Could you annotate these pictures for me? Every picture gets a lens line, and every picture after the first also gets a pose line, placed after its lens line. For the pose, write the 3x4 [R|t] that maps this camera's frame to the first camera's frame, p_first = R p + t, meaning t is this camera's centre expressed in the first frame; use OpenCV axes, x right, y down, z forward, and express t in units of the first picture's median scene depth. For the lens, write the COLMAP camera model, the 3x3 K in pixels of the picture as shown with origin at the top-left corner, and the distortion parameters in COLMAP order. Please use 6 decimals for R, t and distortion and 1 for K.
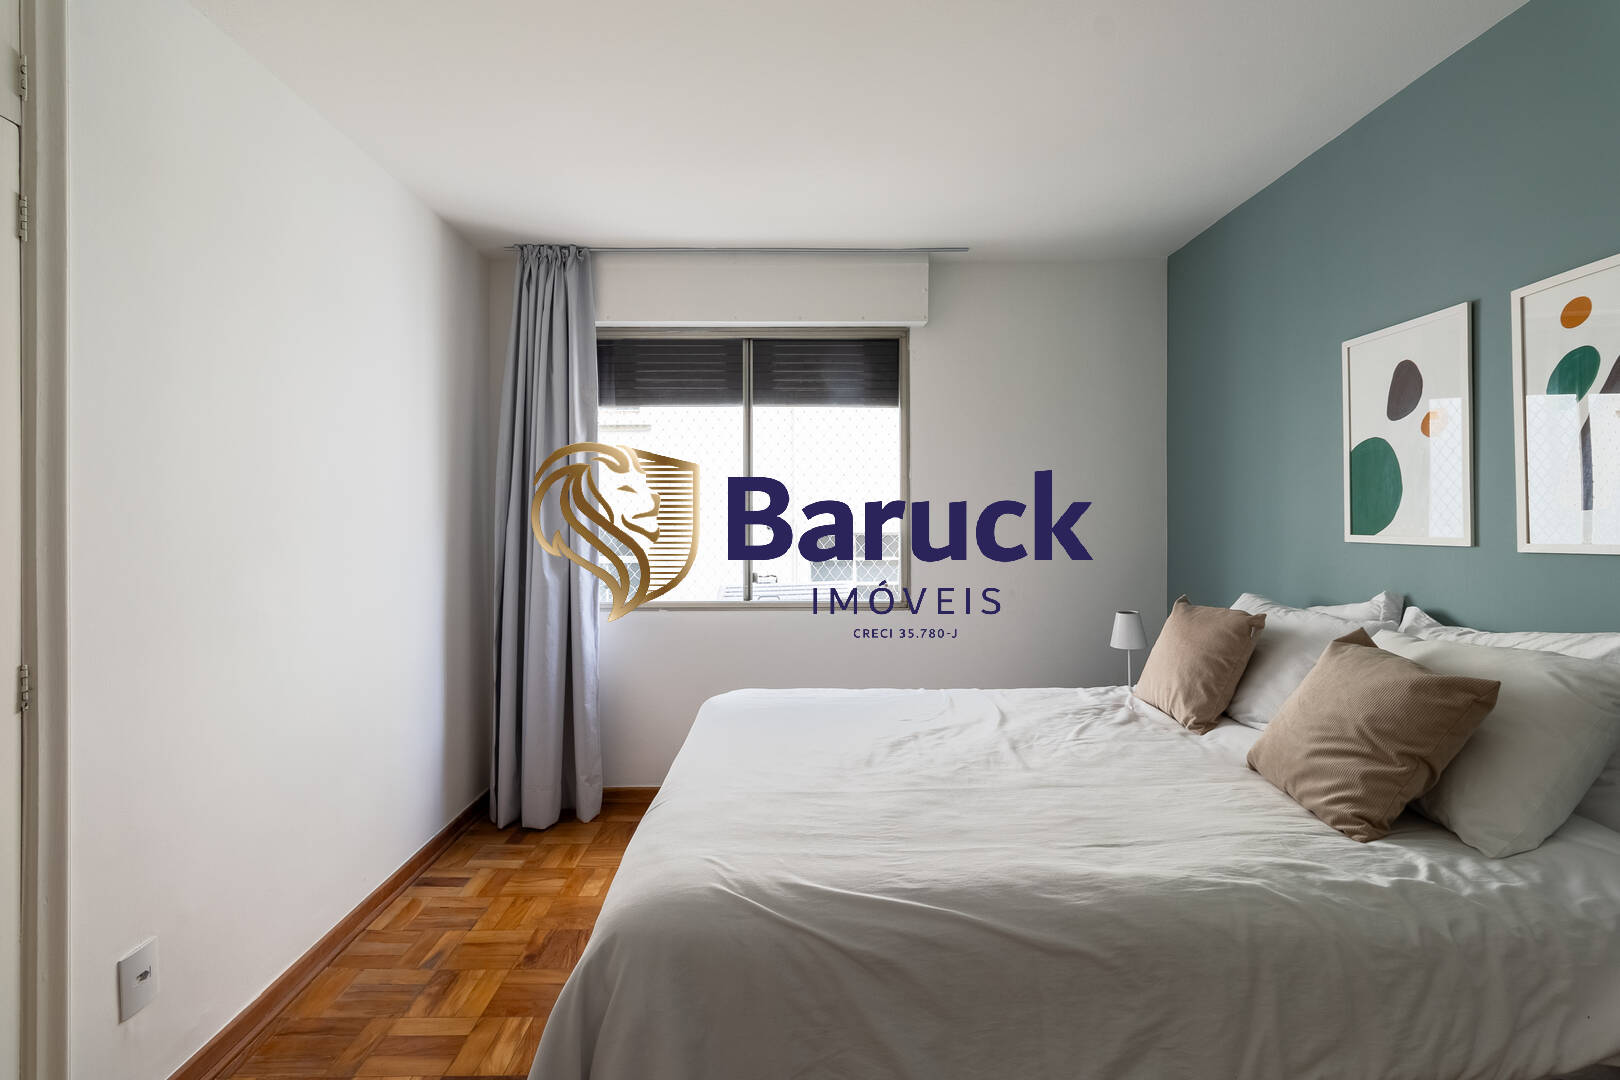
lens RADIAL K [[758.4, 0, 817.4], [0, 758.4, 517.4], [0, 0, 1]] dist [0.003184, 0.000671]
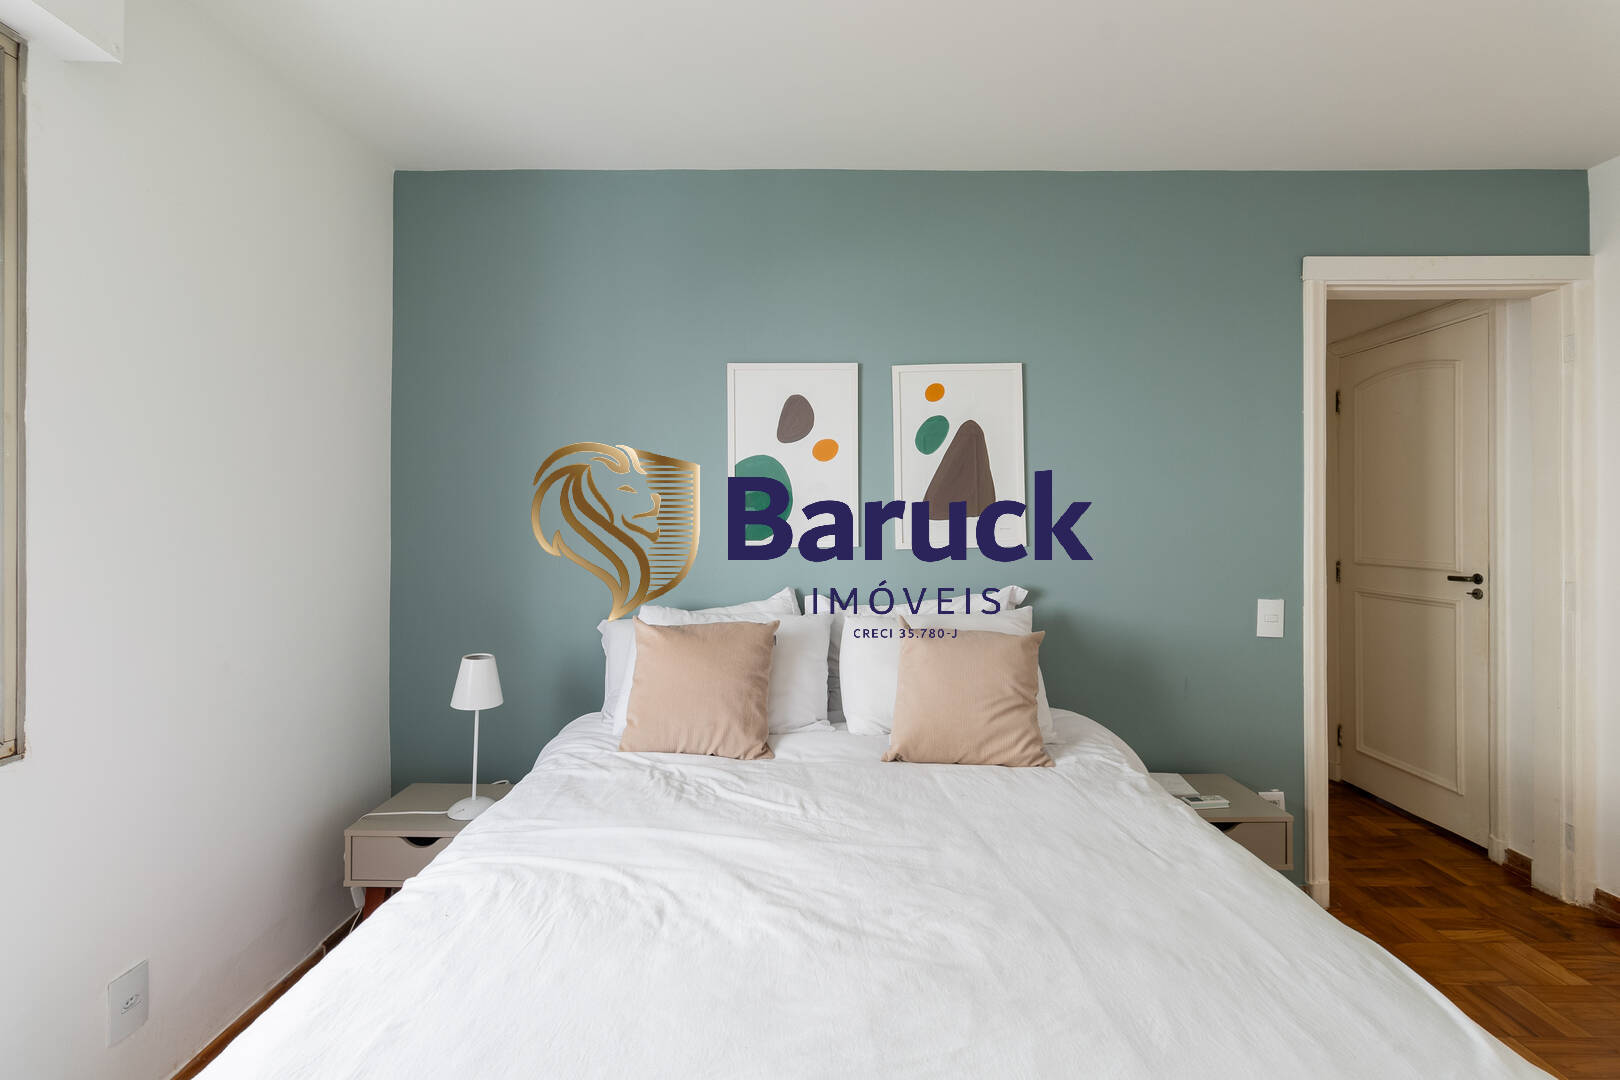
lens RADIAL K [[758.4, 0, 817.4], [0, 758.4, 517.4], [0, 0, 1]] dist [0.003184, 0.000671]
pose [[0.030021, 0.004408, 0.999540, -0.439904], [-0.000101, 0.999990, -0.004407, -0.006000], [-0.999549, 0.000031, 0.030021, 0.945764]]
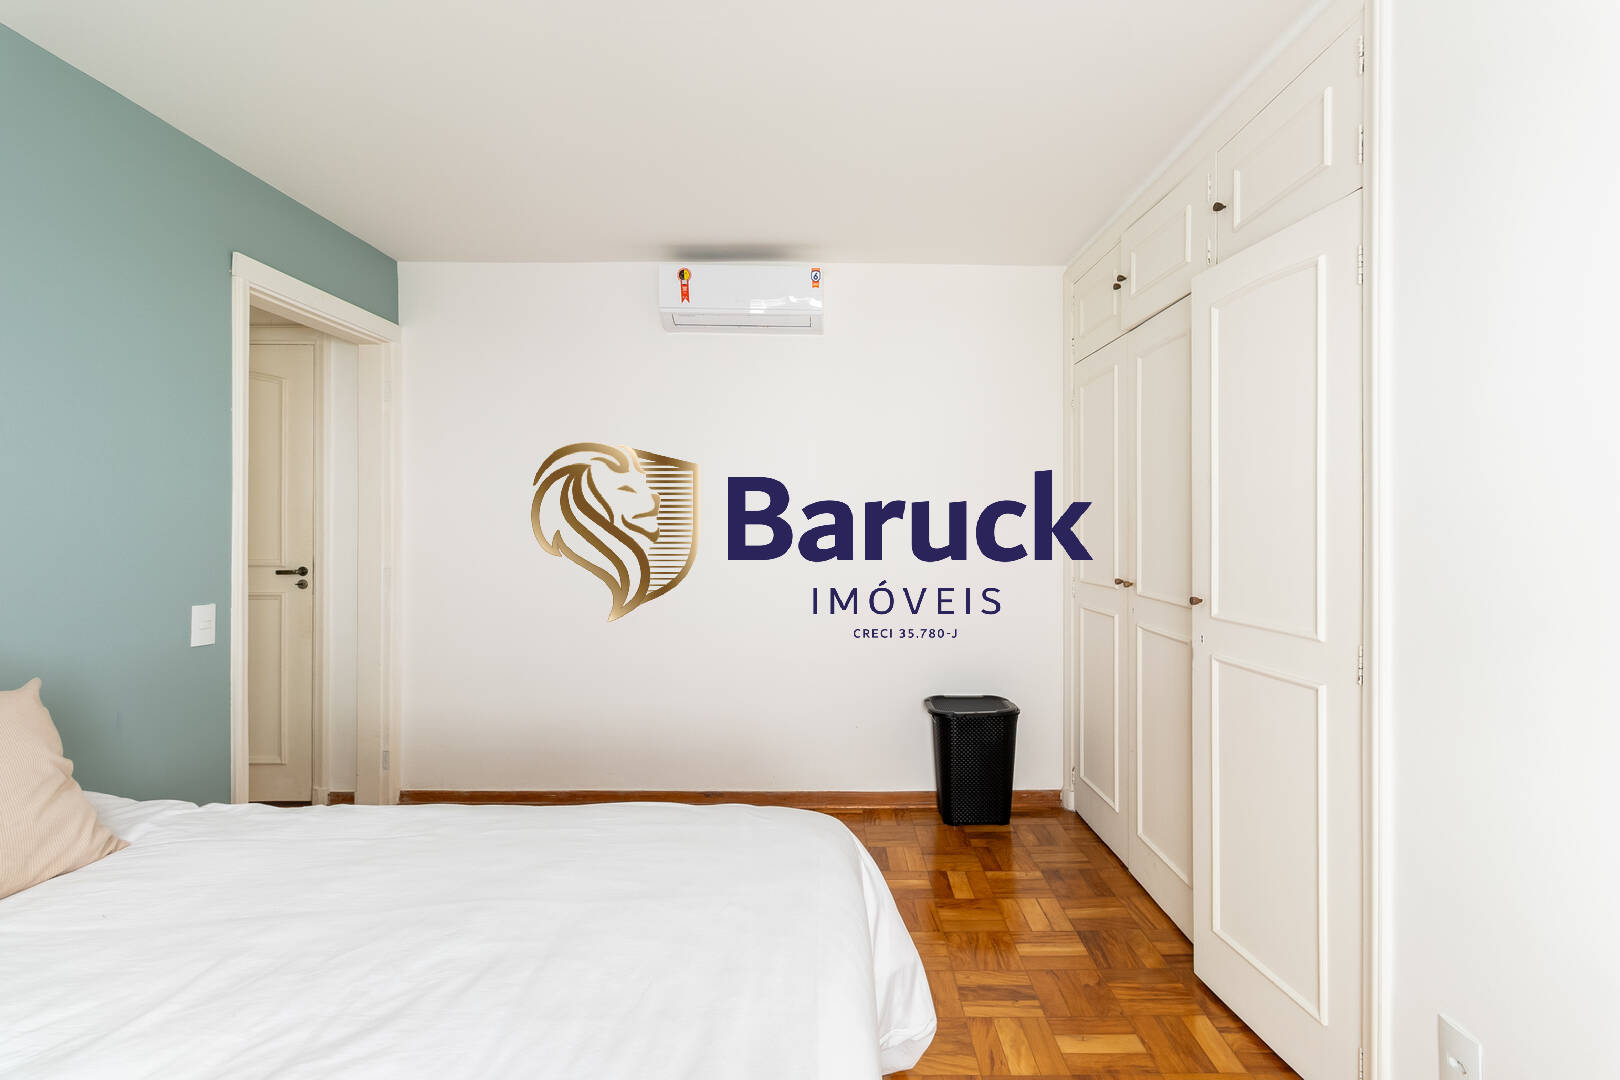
lens RADIAL K [[758.4, 0, 817.4], [0, 758.4, 517.4], [0, 0, 1]] dist [0.003184, 0.000671]
pose [[-0.997906, 0.000608, 0.064681, -0.184697], [0.000246, 0.999984, -0.005603, -0.004357], [-0.064683, -0.005575, -0.997890, 1.345410]]
